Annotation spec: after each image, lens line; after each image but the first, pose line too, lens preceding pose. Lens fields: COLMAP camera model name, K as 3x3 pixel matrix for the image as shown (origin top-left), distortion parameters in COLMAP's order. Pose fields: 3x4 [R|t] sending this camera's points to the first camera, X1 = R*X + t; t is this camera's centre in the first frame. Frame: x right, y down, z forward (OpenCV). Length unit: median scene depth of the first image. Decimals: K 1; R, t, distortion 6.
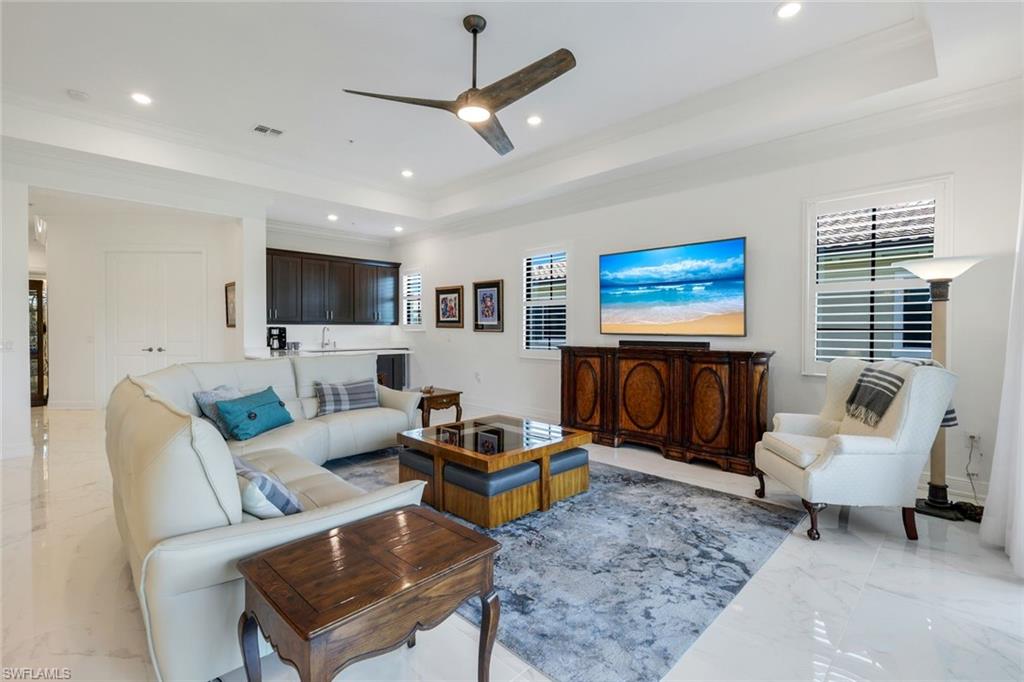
lens RADIAL K [[462.9, 0, 513.1], [0, 462.9, 334.5], [0, 0, 1]] dist [0.001873, -0.001058]
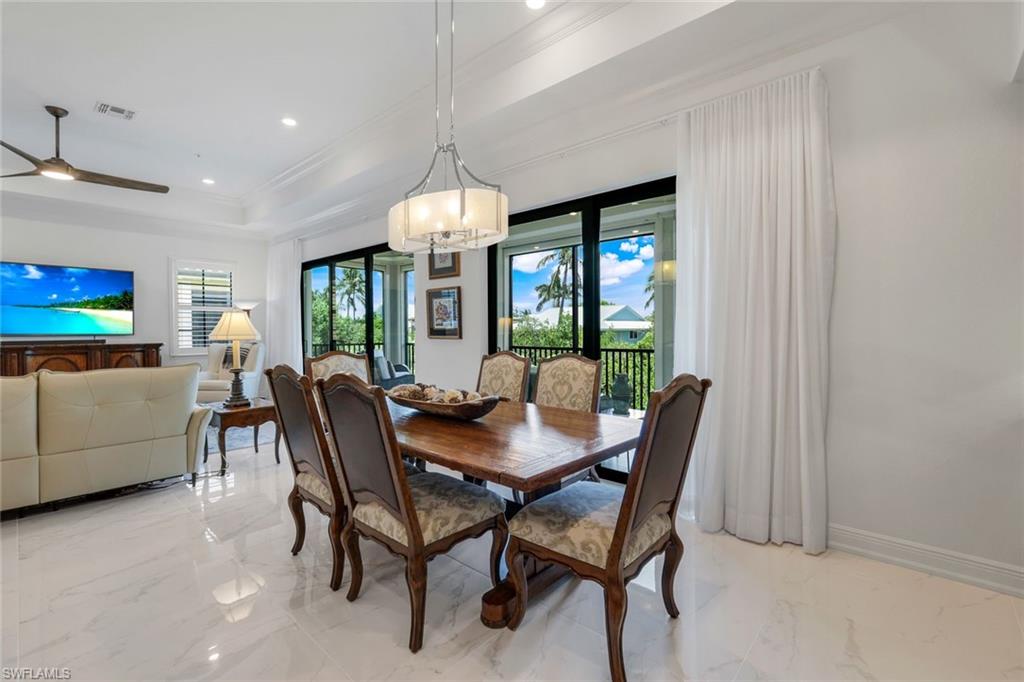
lens RADIAL K [[462.9, 0, 501.8], [0, 462.9, 341.9], [0, 0, 1]] dist [0.001873, -0.001058]
pose [[-0.030111, -0.033504, 0.998985, -0.889159], [0.014302, 0.999321, 0.033947, -0.006170], [-0.999444, 0.015310, -0.029611, -0.164309]]
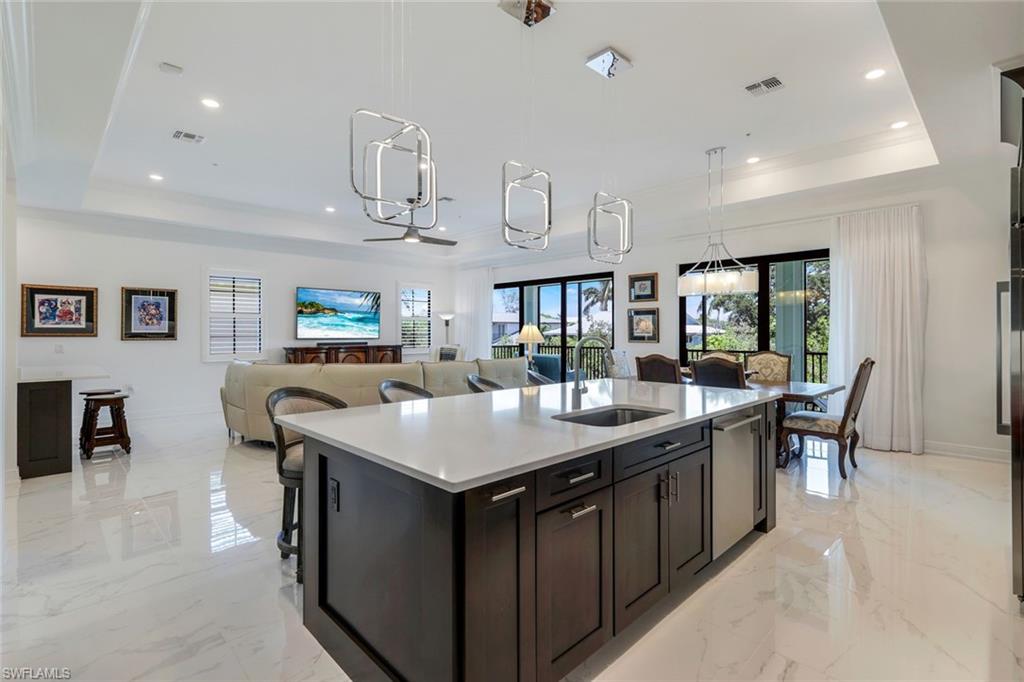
lens RADIAL K [[462.9, 0, 520.7], [0, 462.9, 337.9], [0, 0, 1]] dist [0.001873, -0.001058]
pose [[0.035099, -0.017479, 0.999231, -1.352237], [0.012006, 0.999782, 0.017067, -0.023715], [-0.999312, 0.011398, 0.035301, 0.237508]]
